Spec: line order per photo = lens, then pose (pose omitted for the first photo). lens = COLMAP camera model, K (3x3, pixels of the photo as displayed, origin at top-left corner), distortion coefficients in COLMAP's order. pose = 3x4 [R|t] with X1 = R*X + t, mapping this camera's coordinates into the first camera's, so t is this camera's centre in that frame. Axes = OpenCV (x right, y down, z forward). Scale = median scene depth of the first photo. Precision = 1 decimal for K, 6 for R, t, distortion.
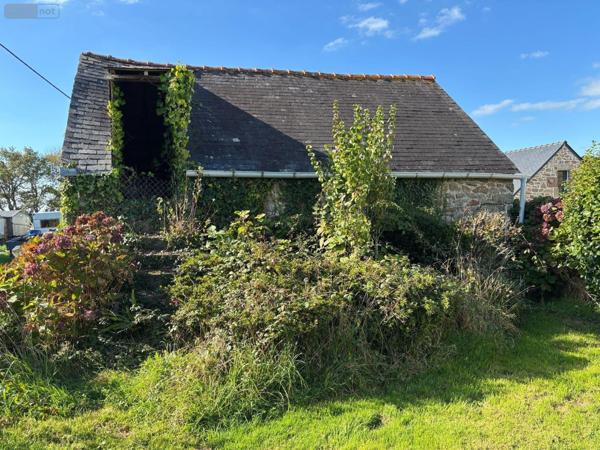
lens RADIAL K [[450.3, 0, 302.2], [0, 450.3, 227.3], [0, 0, 1]] dist [0.117797, -0.203321]
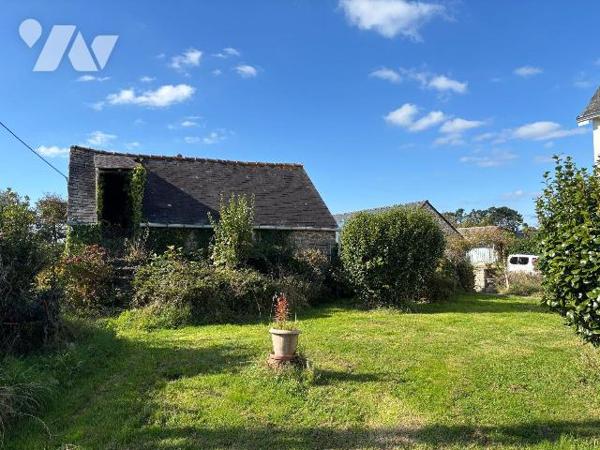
lens RADIAL K [[450.3, 0, 302.2], [0, 450.3, 227.3], [0, 0, 1]] dist [0.117797, -0.203321]
pose [[0.990369, 0.023268, 0.136483, 0.140781], [-0.010799, 0.995756, -0.091396, 0.050606], [-0.138031, 0.089042, 0.986417, -0.900427]]
